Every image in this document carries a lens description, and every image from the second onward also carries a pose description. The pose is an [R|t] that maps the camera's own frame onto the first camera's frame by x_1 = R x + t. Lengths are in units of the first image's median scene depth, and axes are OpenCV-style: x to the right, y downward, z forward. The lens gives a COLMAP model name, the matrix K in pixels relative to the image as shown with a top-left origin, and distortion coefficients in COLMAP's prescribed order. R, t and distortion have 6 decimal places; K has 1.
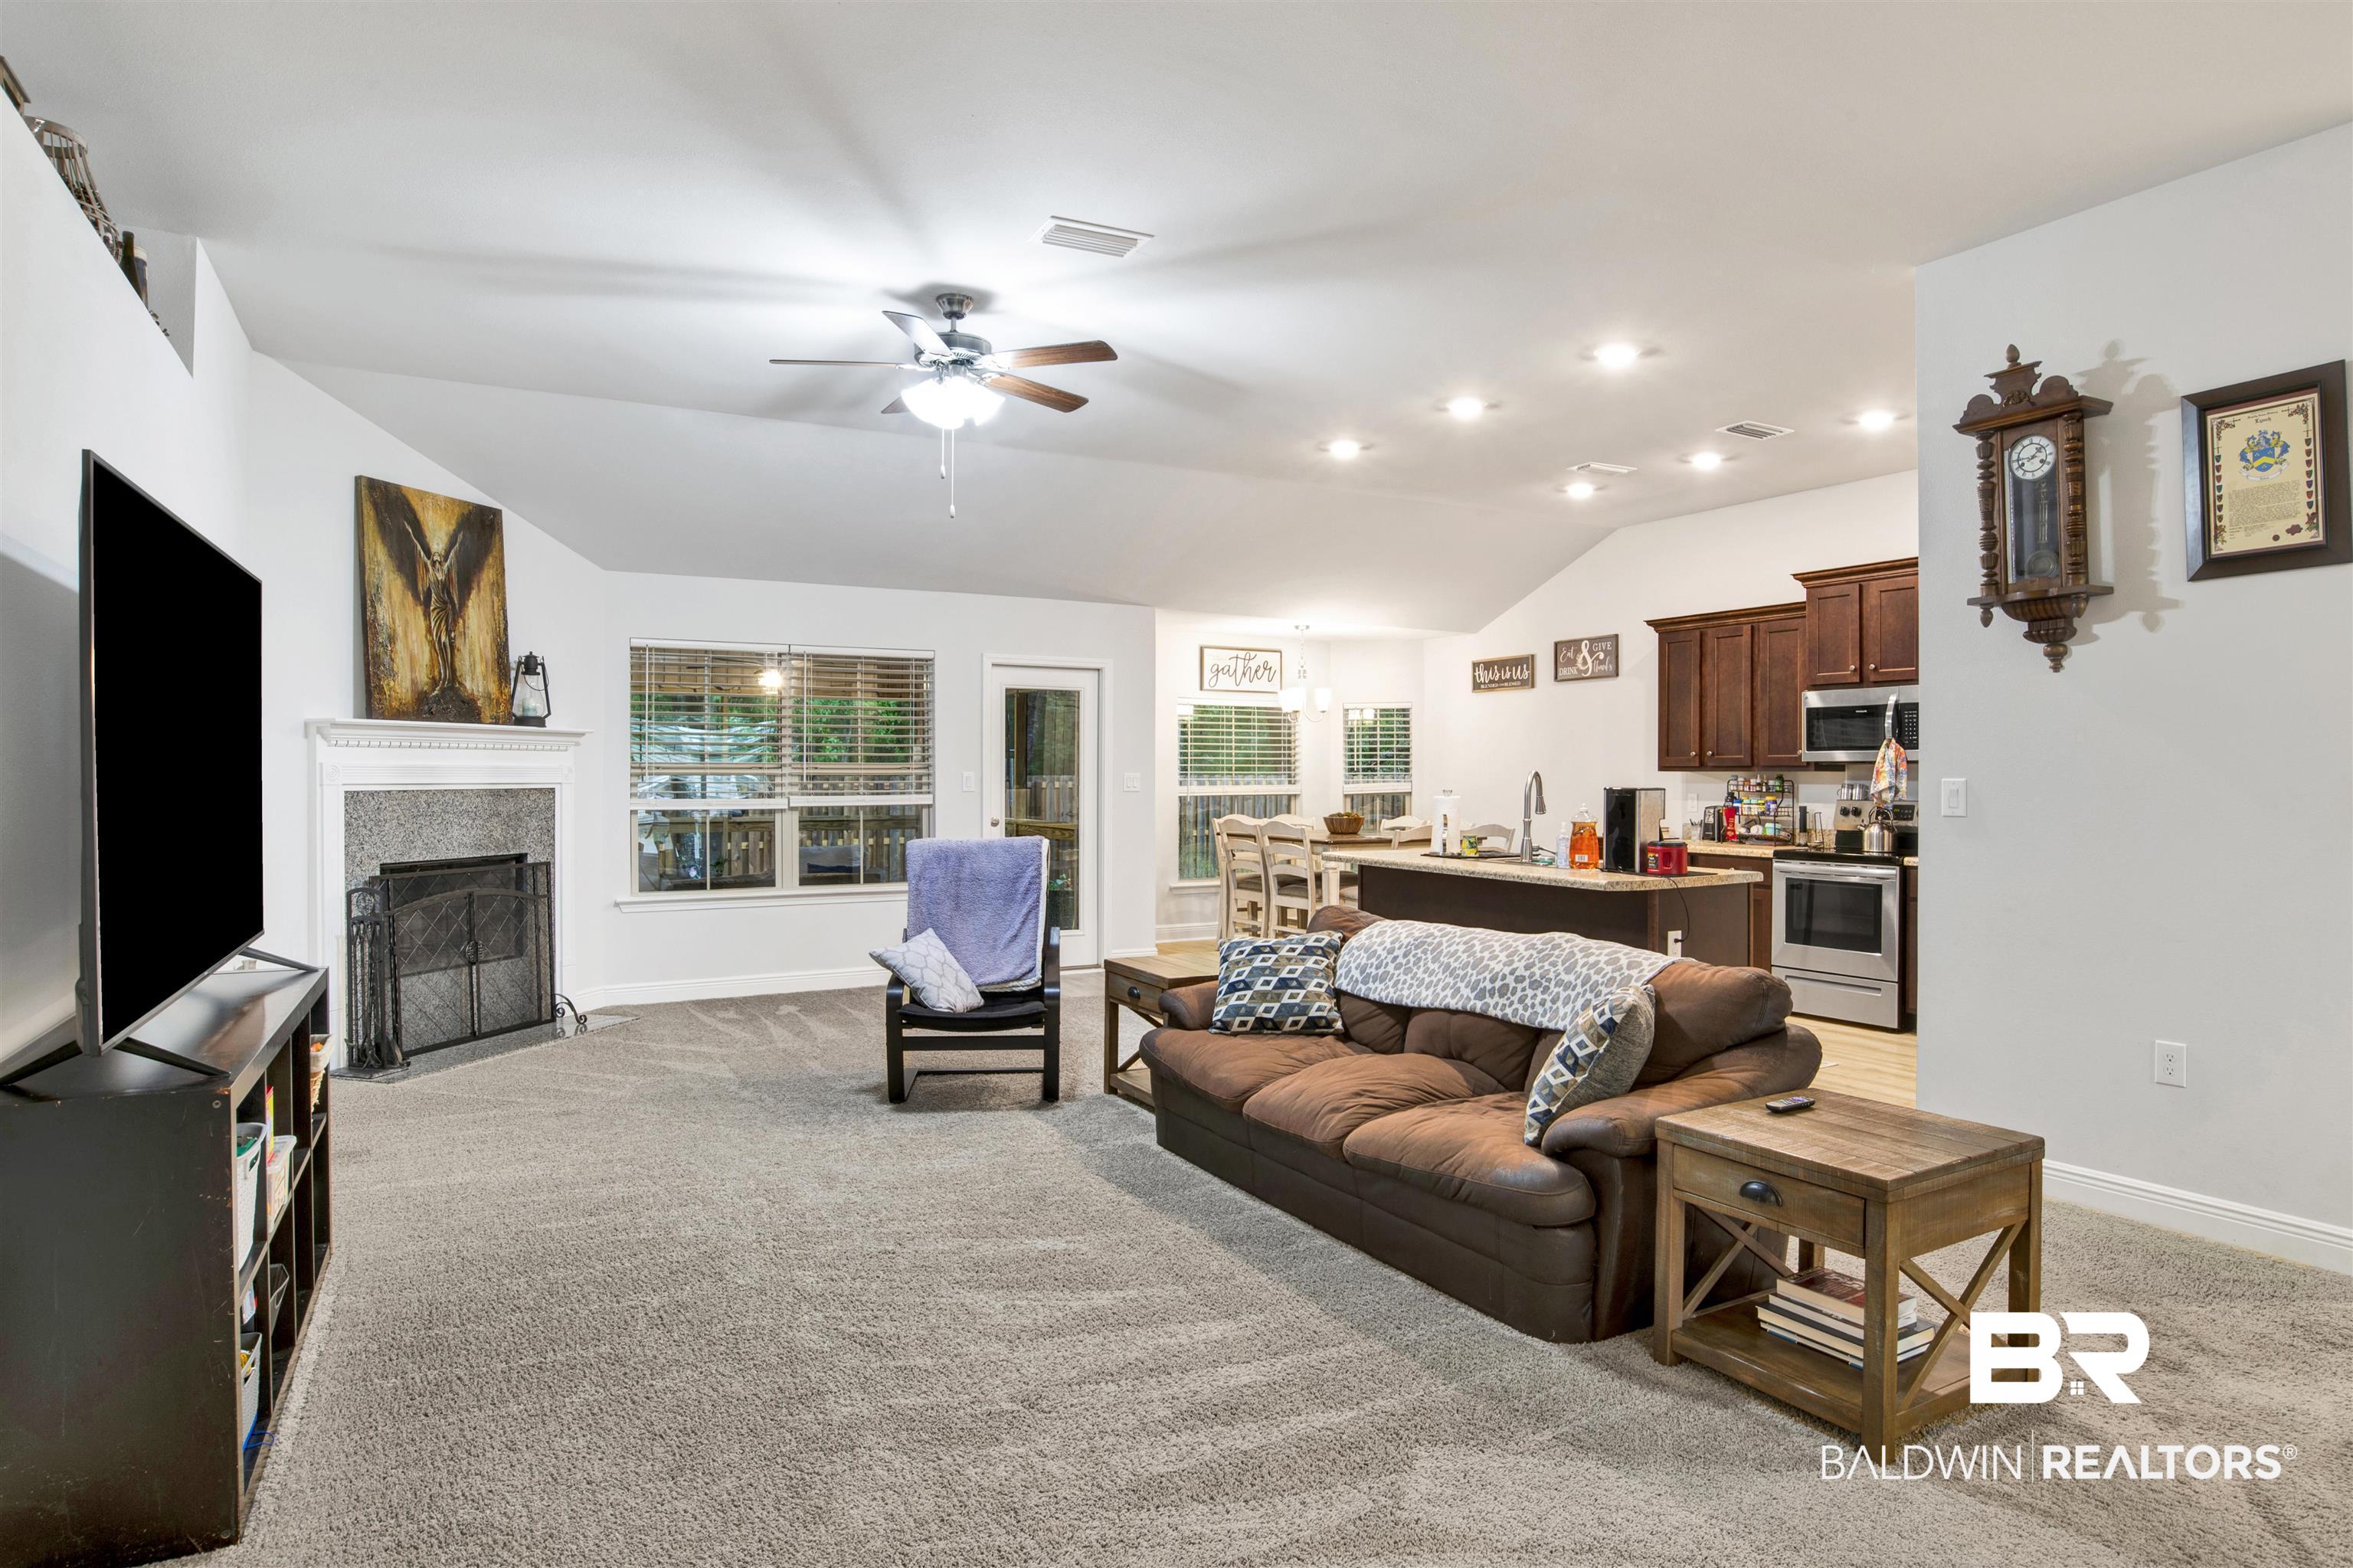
lens RADIAL K [[1377.7, 0, 1169.6], [0, 1377.7, 774.9], [0, 0, 1]] dist [-0.014883, -0.000331]
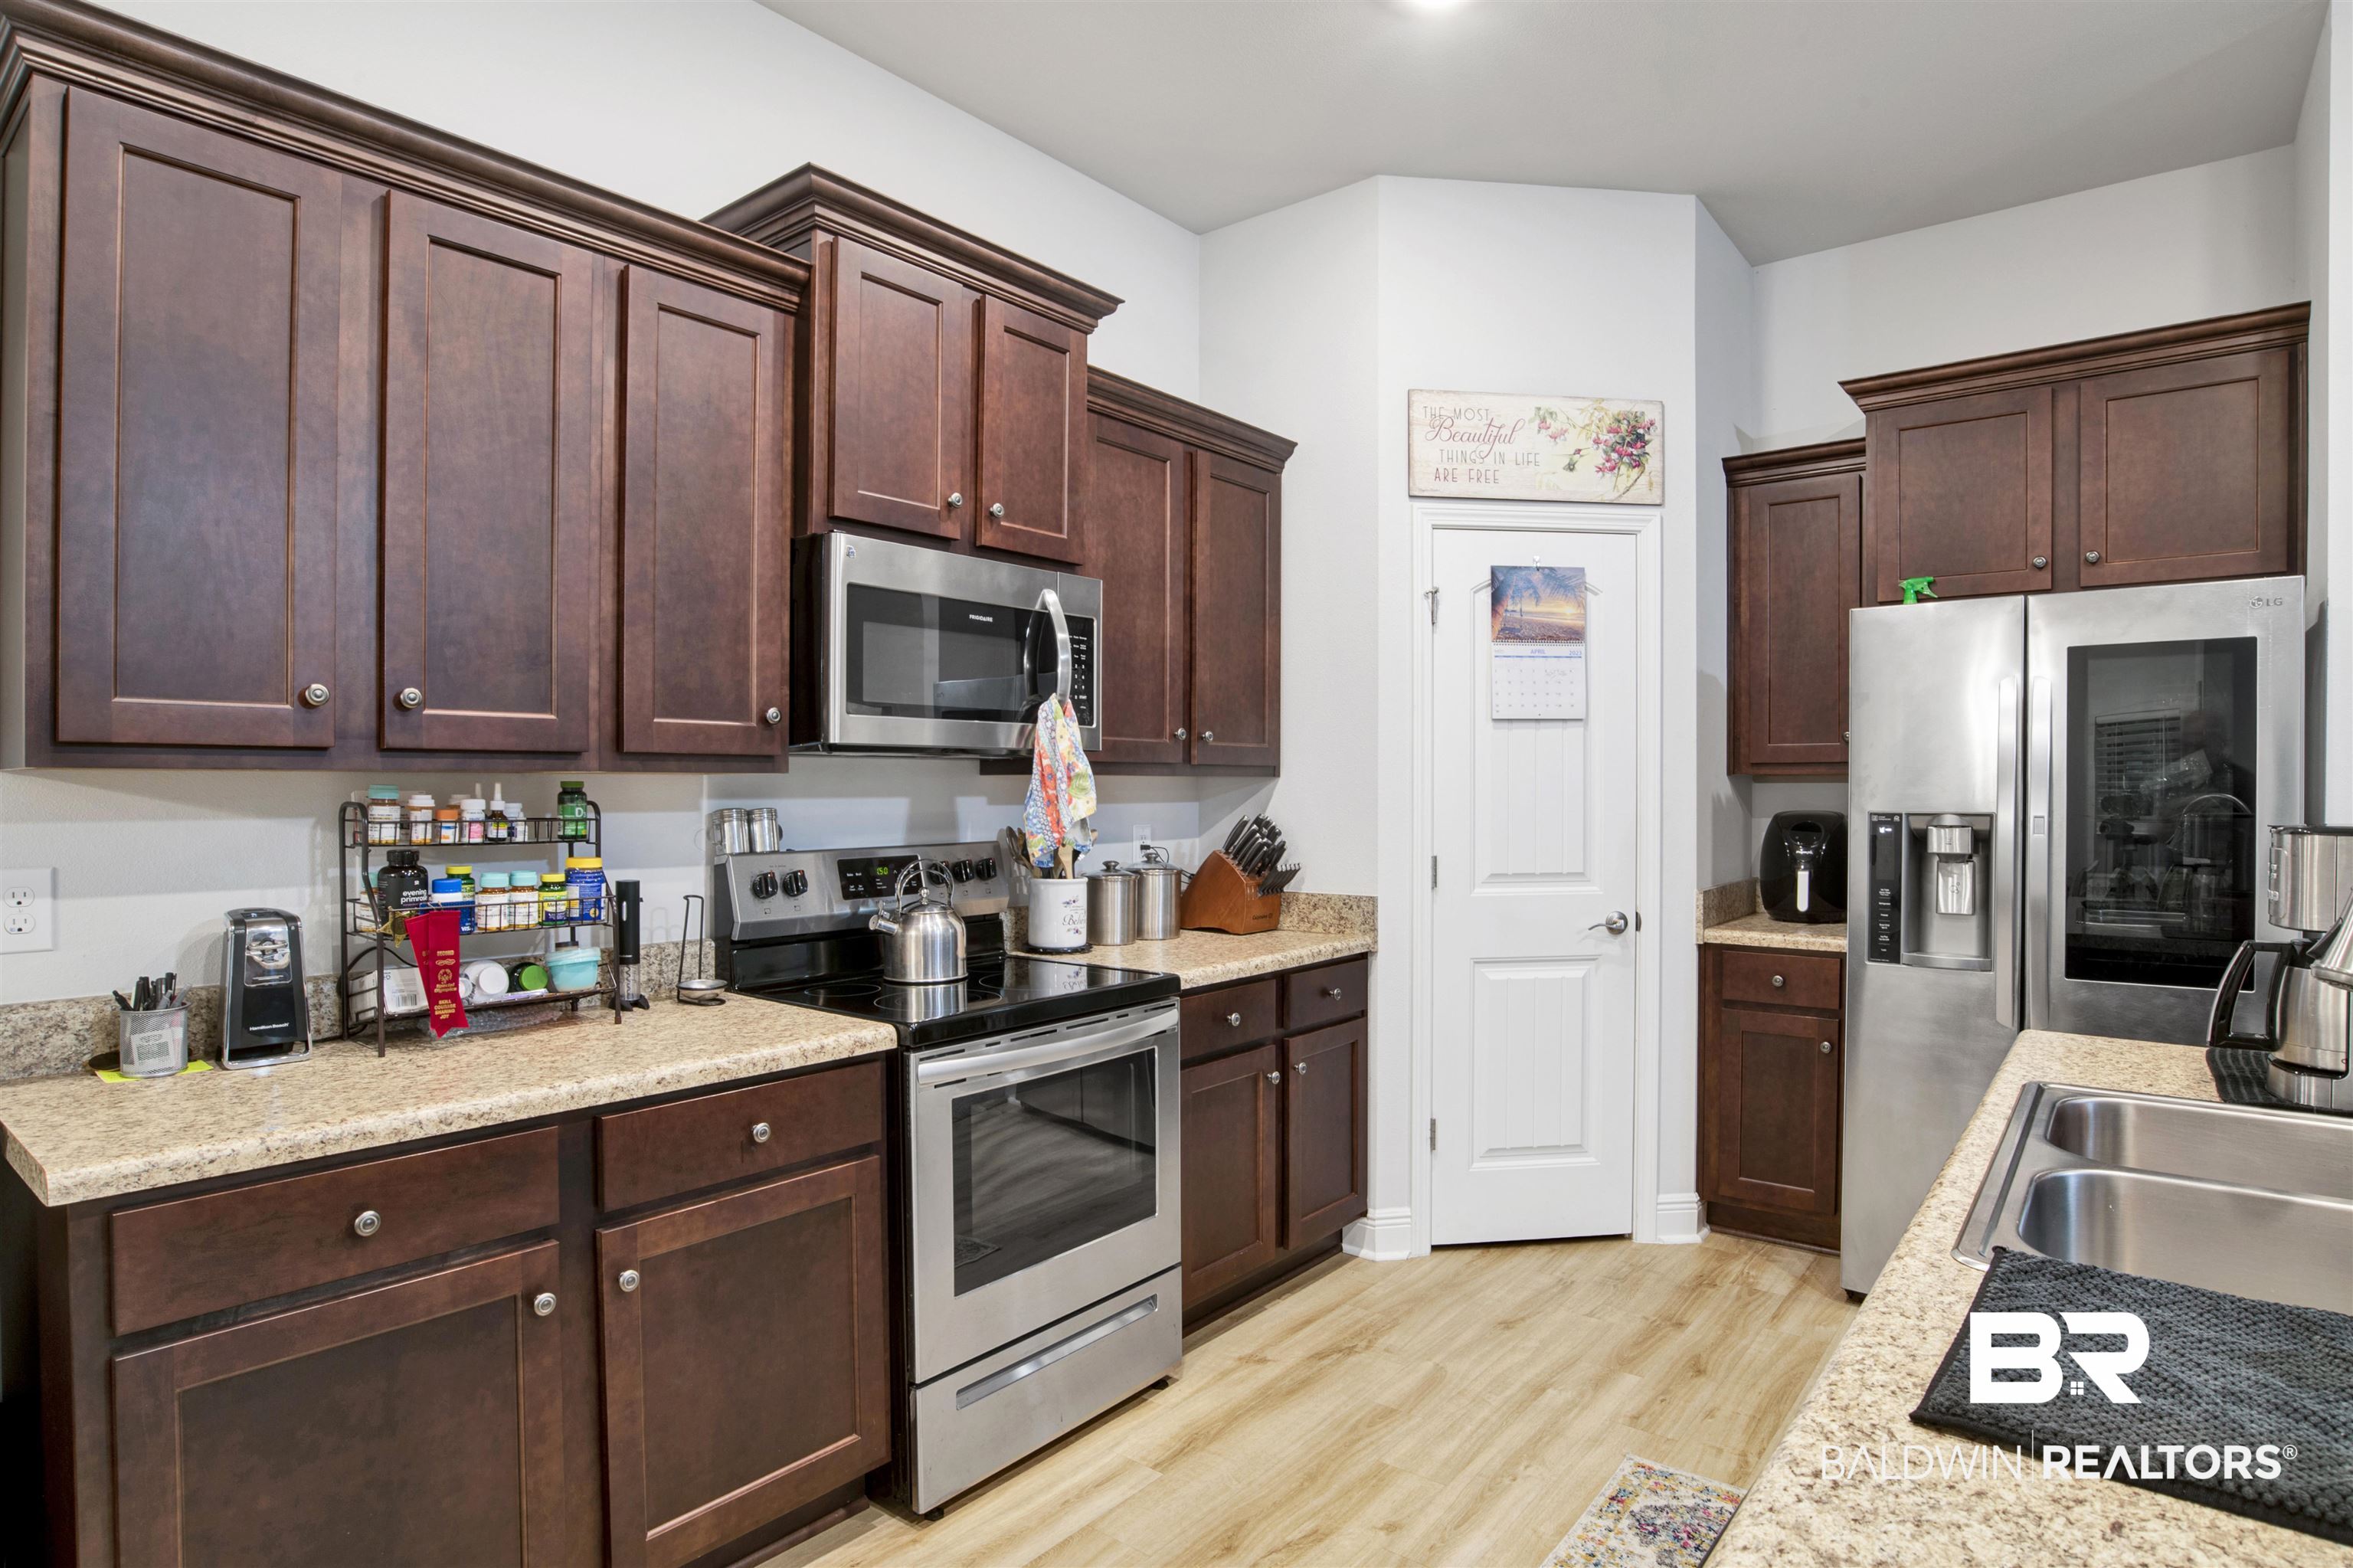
lens RADIAL K [[1269.2, 0, 1174.7], [0, 1269.2, 795.1], [0, 0, 1]] dist [-0.057489, 0.016695]
pose [[-0.370685, -0.011205, 0.928691, 0.136396], [-0.001831, 0.999934, 0.011333, -0.000876], [-0.928757, 0.002500, -0.370681, 0.956658]]
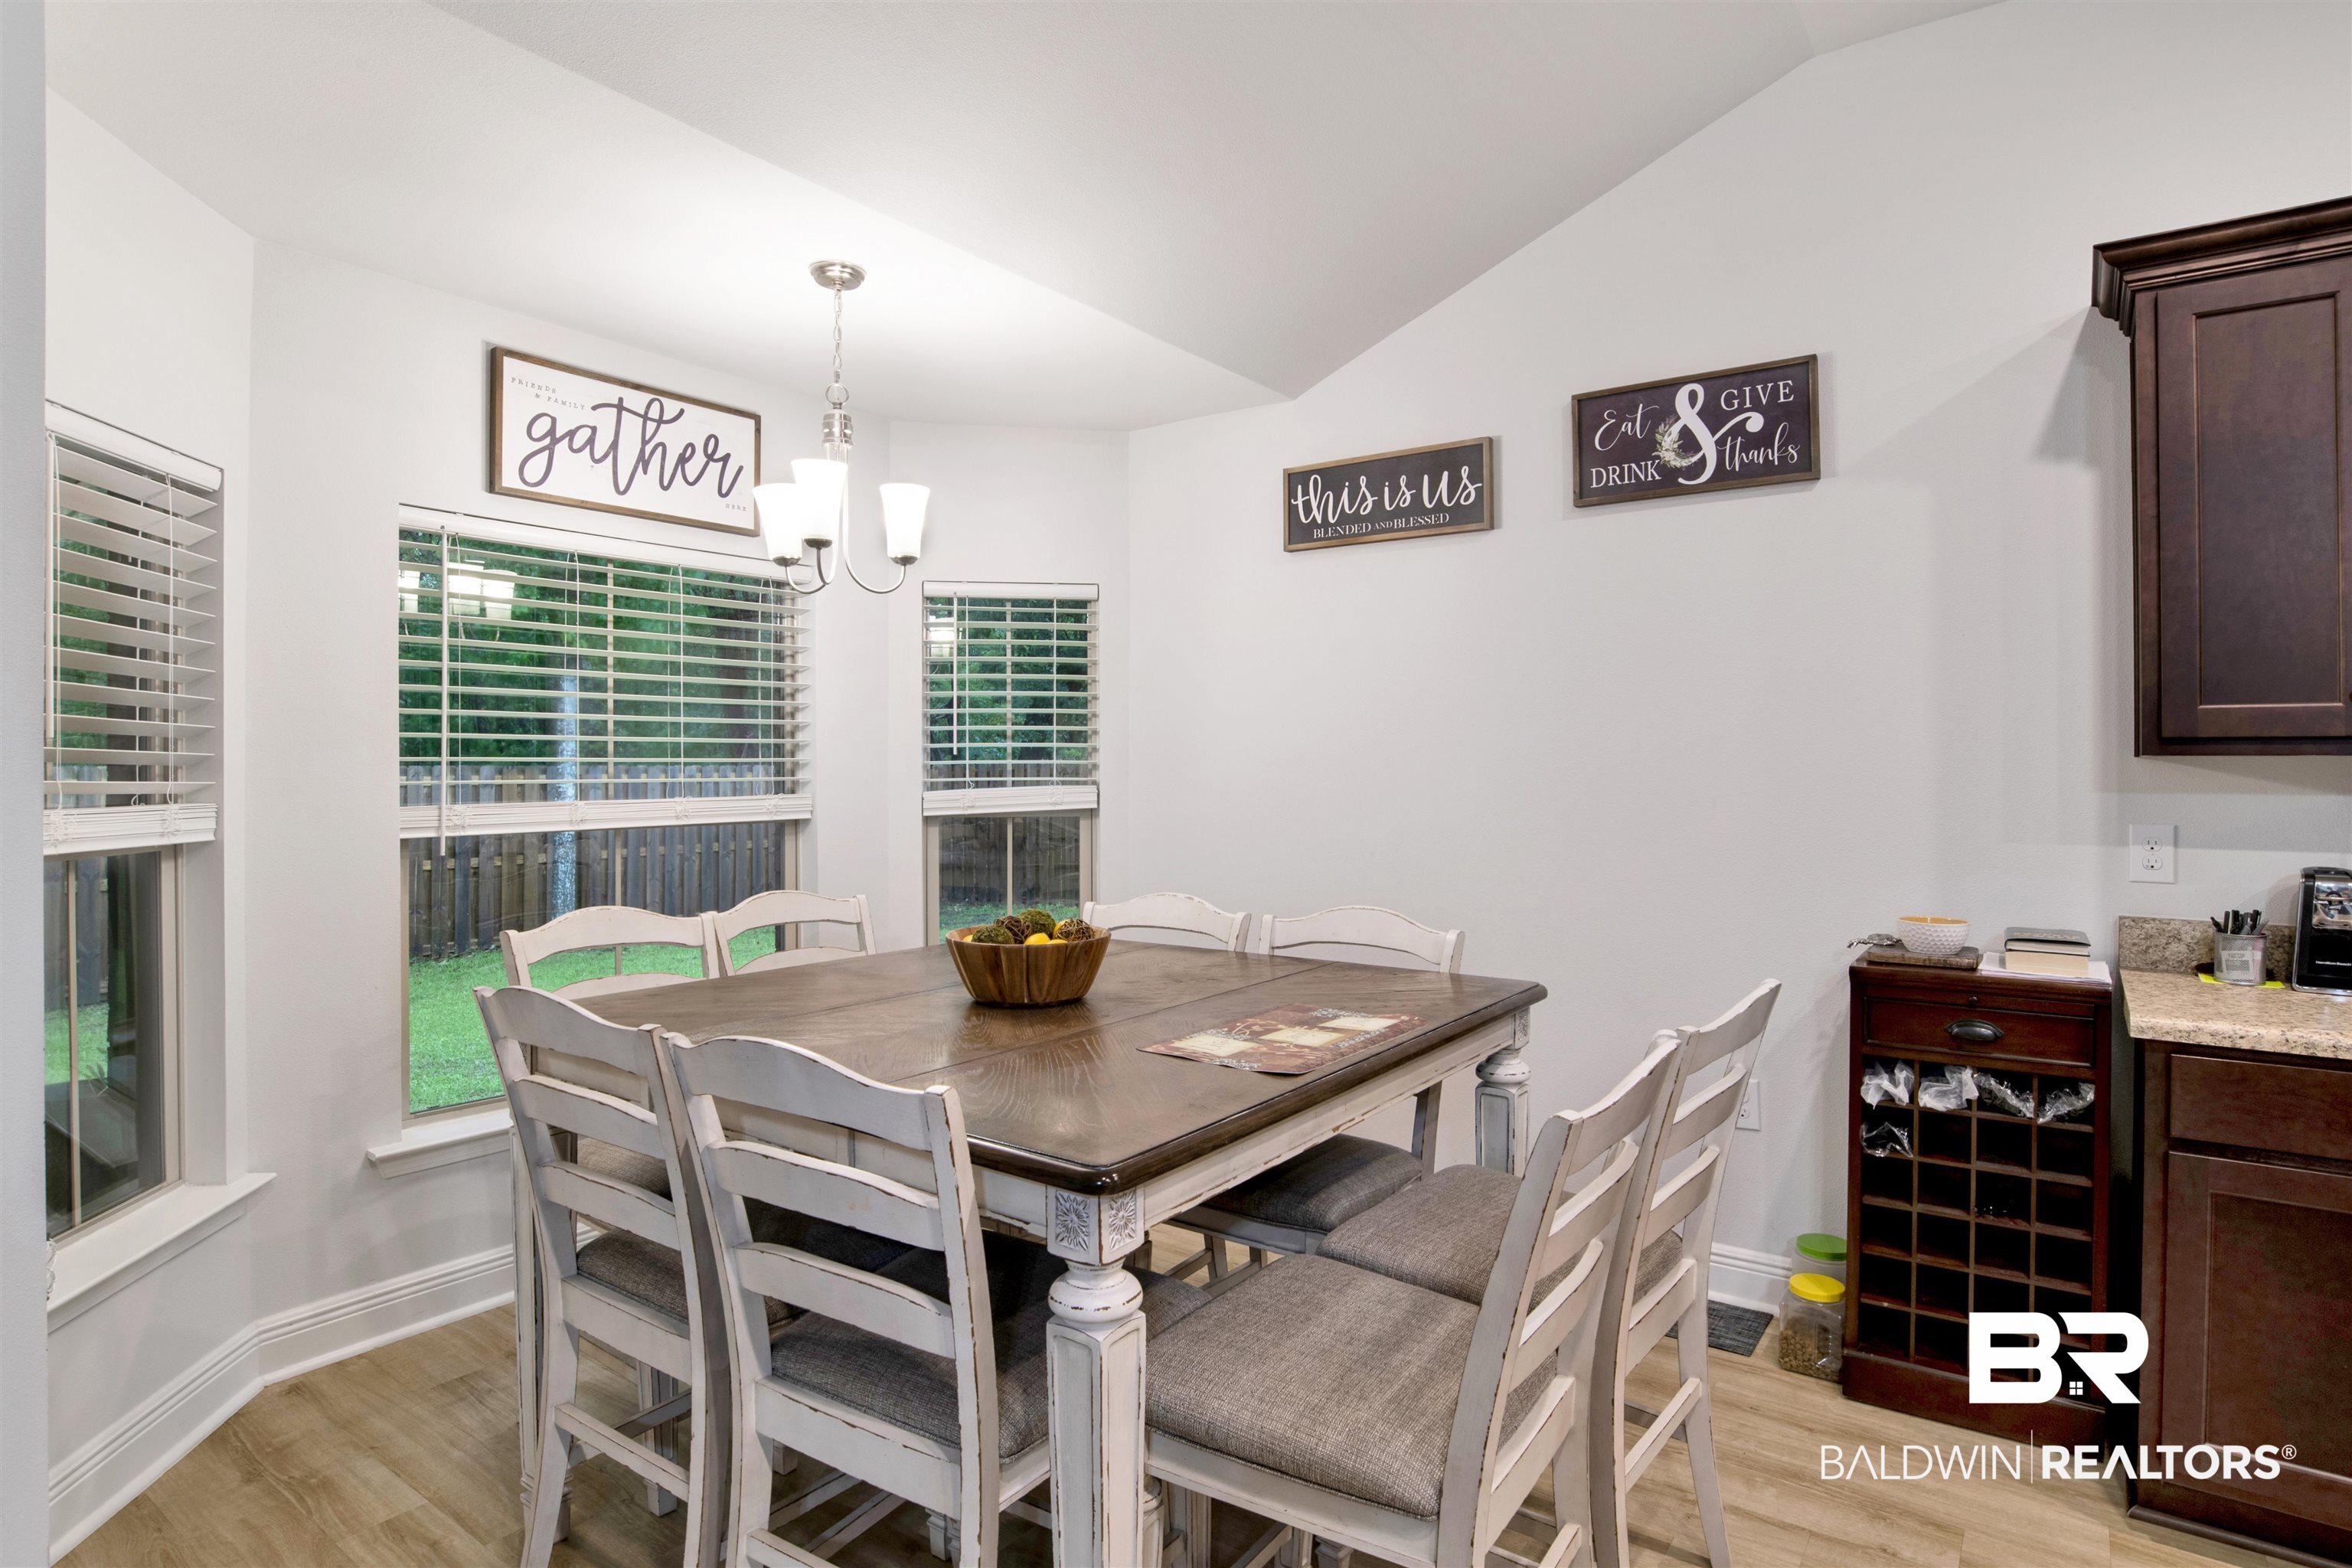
lens RADIAL K [[1268.6, 0, 1186.0], [0, 1268.6, 748.0], [0, 0, 1]] dist [-0.057489, 0.016695]
pose [[0.902704, 0.003505, 0.430248, 0.056399], [0.001424, 0.999937, -0.011133, -0.001513], [-0.430260, 0.010663, 0.902642, 0.890610]]
